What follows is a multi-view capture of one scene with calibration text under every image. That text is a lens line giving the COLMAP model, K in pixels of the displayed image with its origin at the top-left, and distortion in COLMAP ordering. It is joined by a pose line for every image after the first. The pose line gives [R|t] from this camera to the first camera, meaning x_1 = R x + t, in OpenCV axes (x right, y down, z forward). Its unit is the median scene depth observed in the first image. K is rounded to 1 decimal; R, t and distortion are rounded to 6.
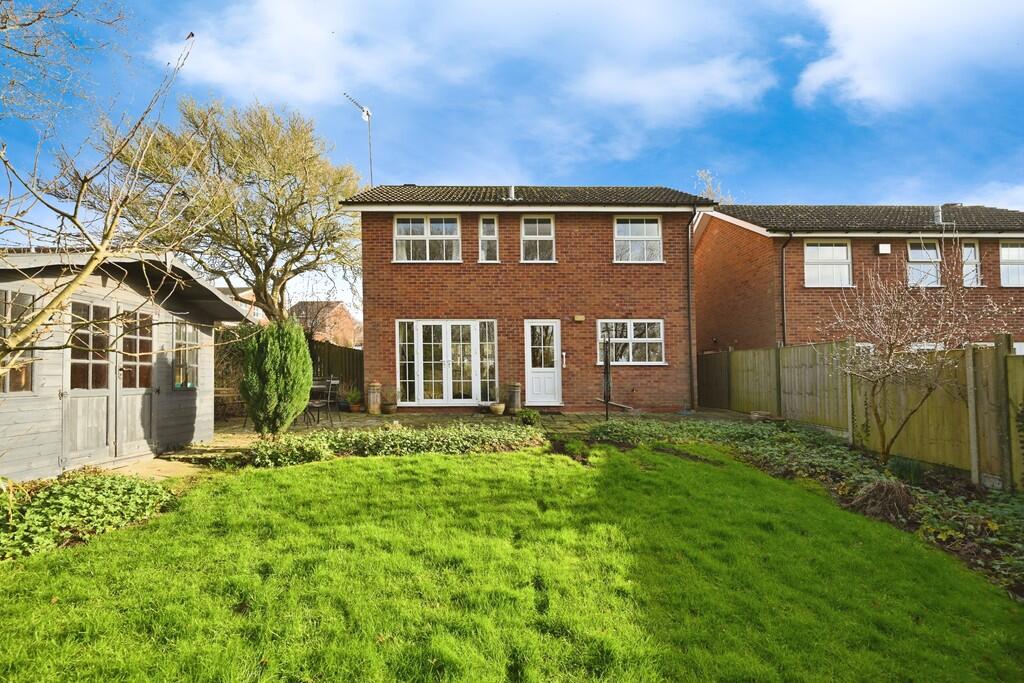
lens RADIAL K [[401.0, 0, 523.3], [0, 401.0, 383.0], [0, 0, 1]] dist [-0.001274, 0.000450]
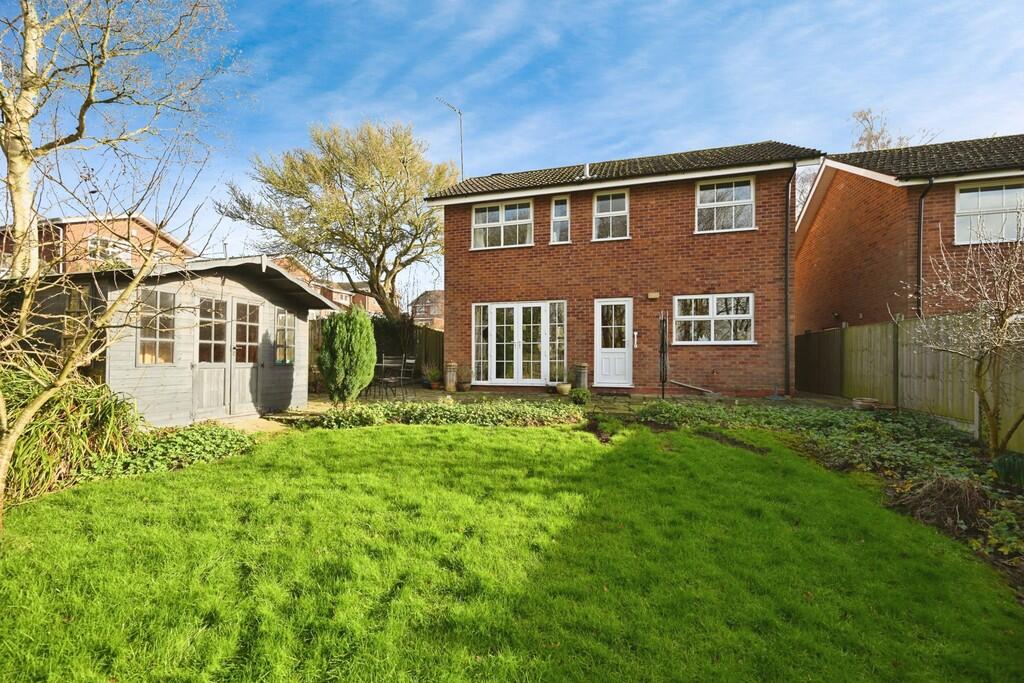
lens RADIAL K [[401.0, 0, 507.1], [0, 401.0, 369.7], [0, 0, 1]] dist [-0.001274, 0.000450]
pose [[0.963243, 0.009542, -0.268462, 0.162372], [-0.006546, 0.999906, 0.012051, 0.011344], [0.268552, -0.009851, 0.963215, -0.019452]]
